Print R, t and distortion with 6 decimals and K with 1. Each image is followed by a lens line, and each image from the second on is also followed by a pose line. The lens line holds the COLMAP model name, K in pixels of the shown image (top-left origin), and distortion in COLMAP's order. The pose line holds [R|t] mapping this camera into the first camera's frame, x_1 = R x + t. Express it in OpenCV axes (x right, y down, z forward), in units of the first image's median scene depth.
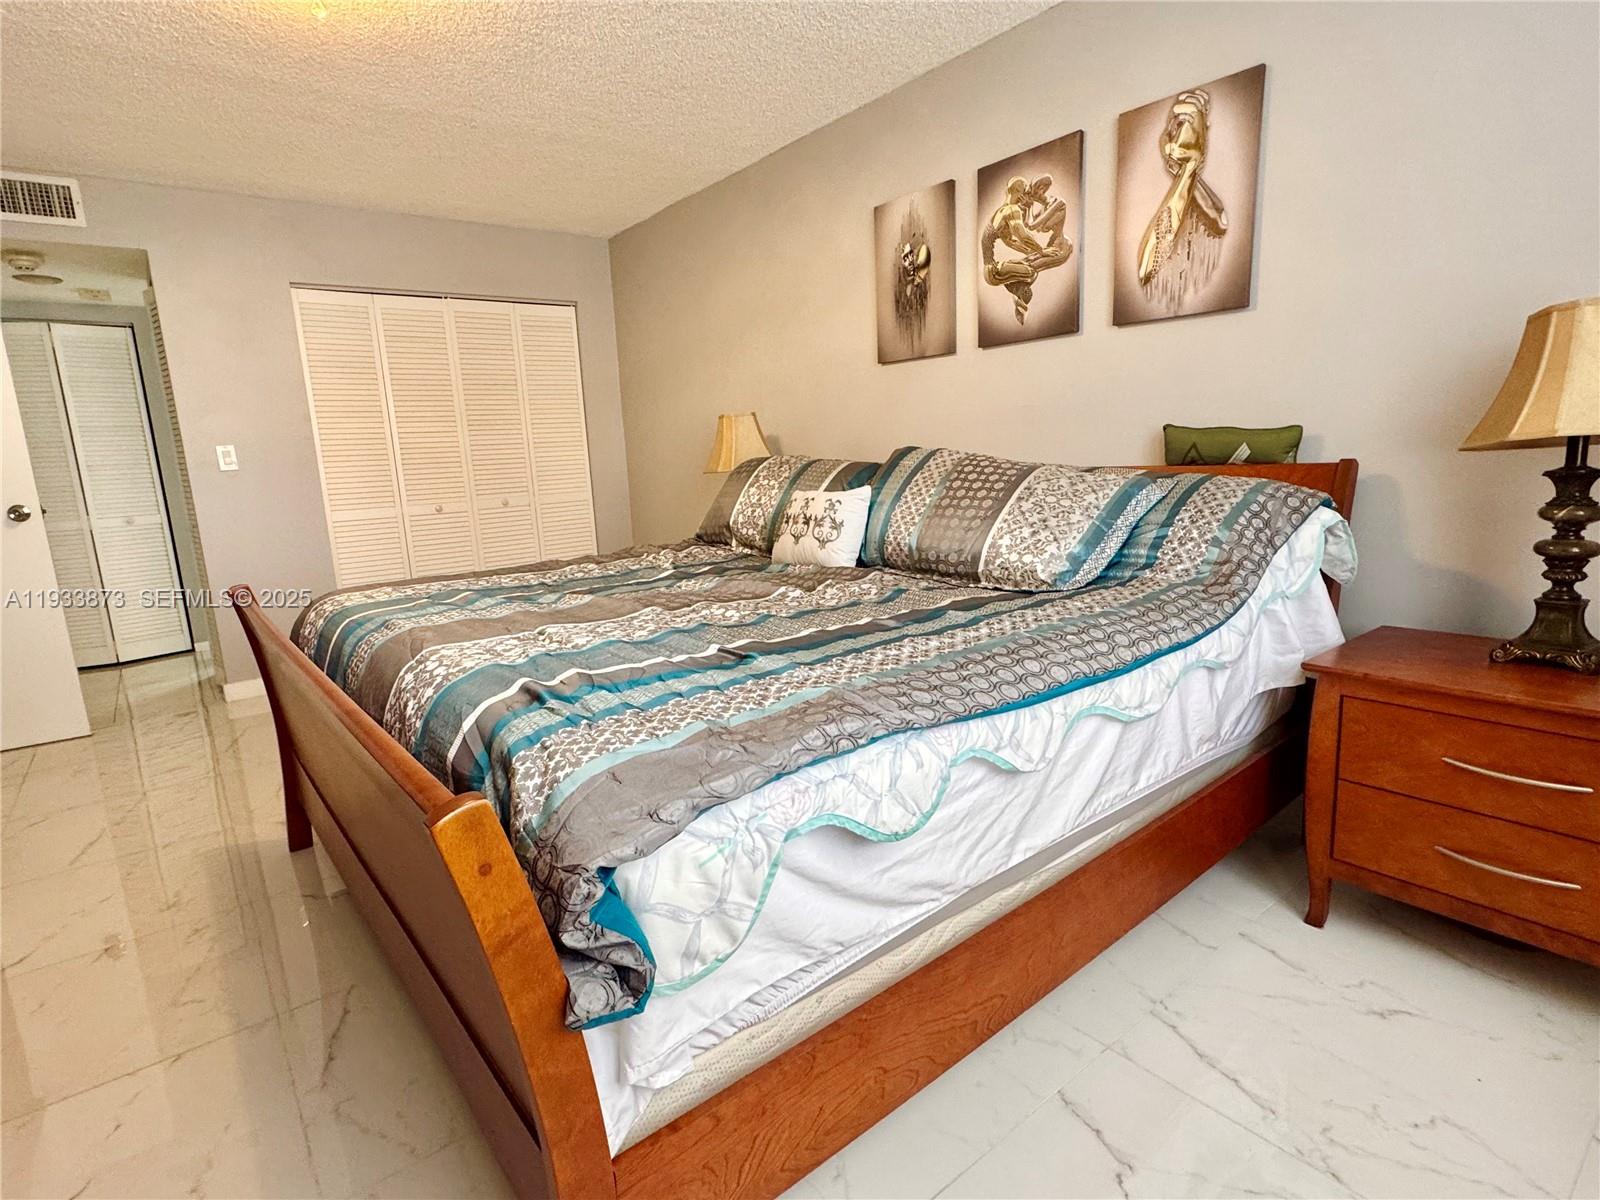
lens RADIAL K [[839.8, 0, 800.0], [0, 839.8, 600.0], [0, 0, 1]] dist [0.033303, 0.000083]
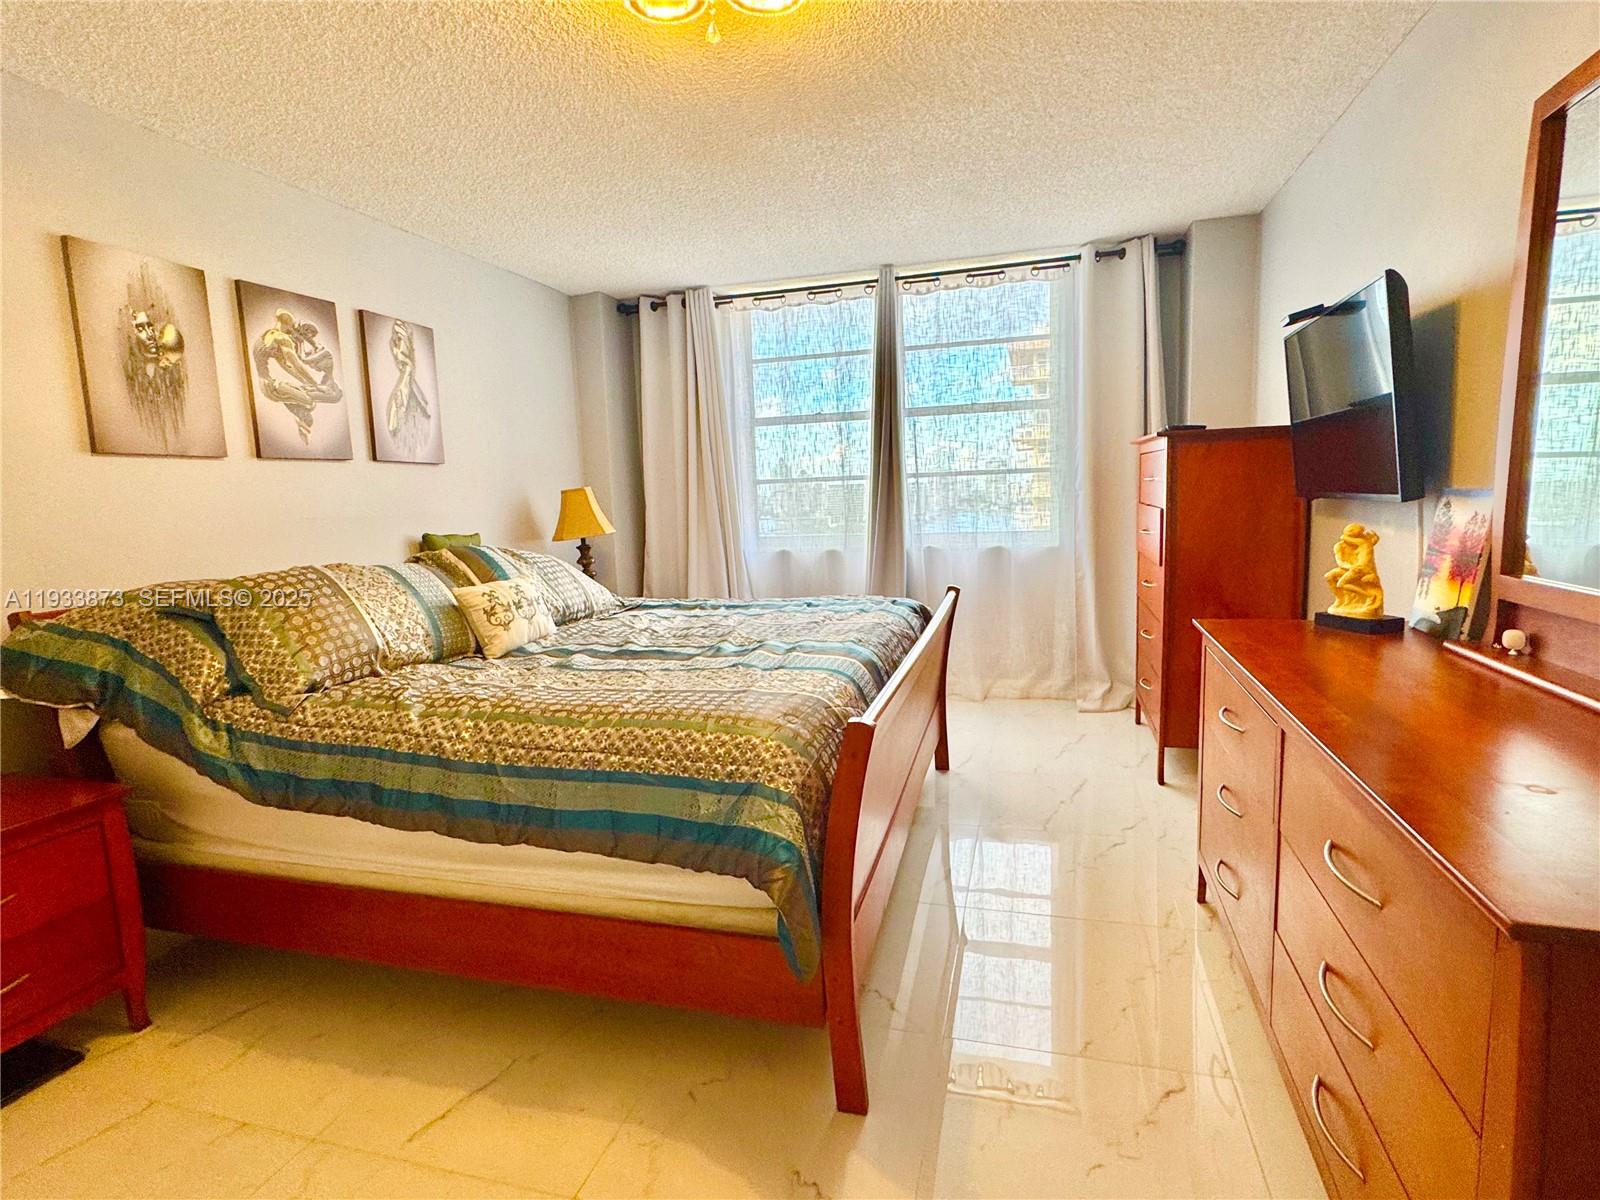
lens RADIAL K [[829.5, 0, 805.6], [0, 829.5, 606.2], [0, 0, 1]] dist [0.000482, -0.000318]
pose [[-0.573146, -0.028125, 0.818971, -0.972152], [0.226787, 0.954931, 0.191508, -0.190107], [-0.787446, 0.295494, -0.540936, 1.139766]]
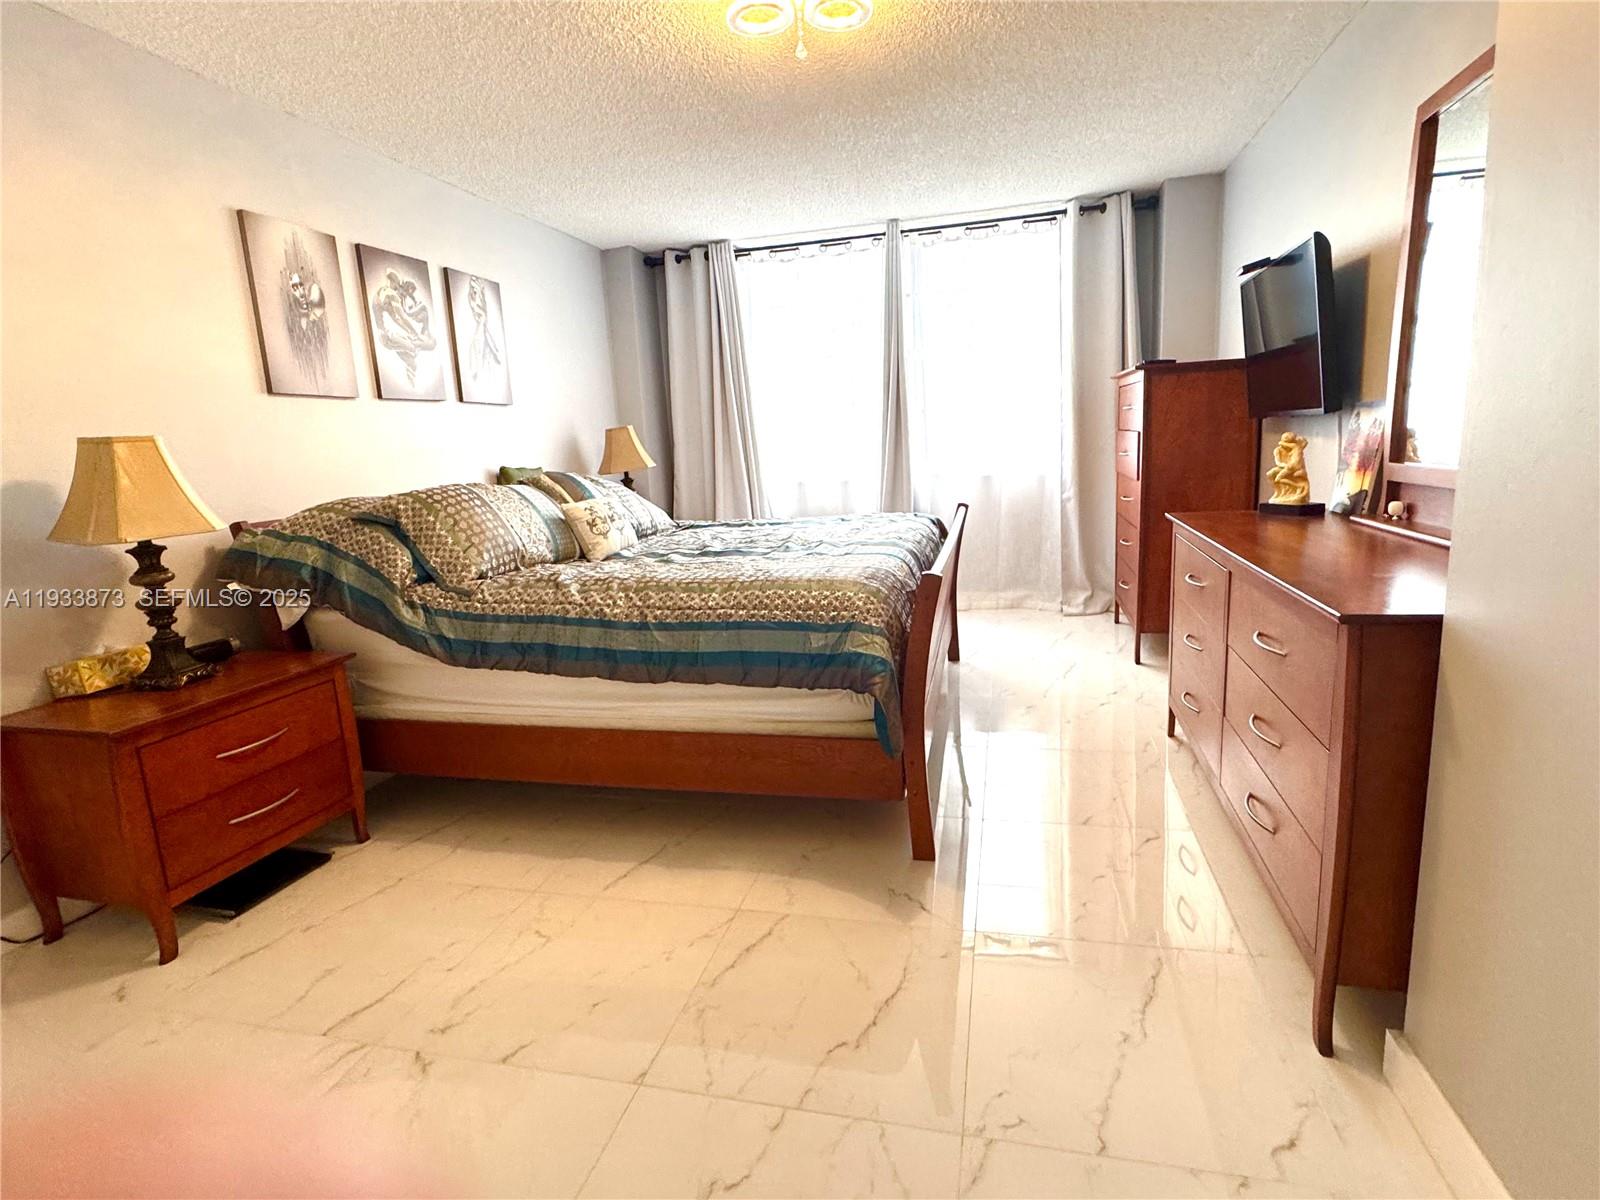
lens RADIAL K [[829.5, 0, 805.6], [0, 829.5, 606.2], [0, 0, 1]] dist [0.000482, -0.000318]
pose [[-0.600512, -0.061975, 0.797210, -1.084205], [0.241120, 0.936549, 0.254435, -0.197312], [-0.762395, 0.345015, -0.547466, 1.349491]]
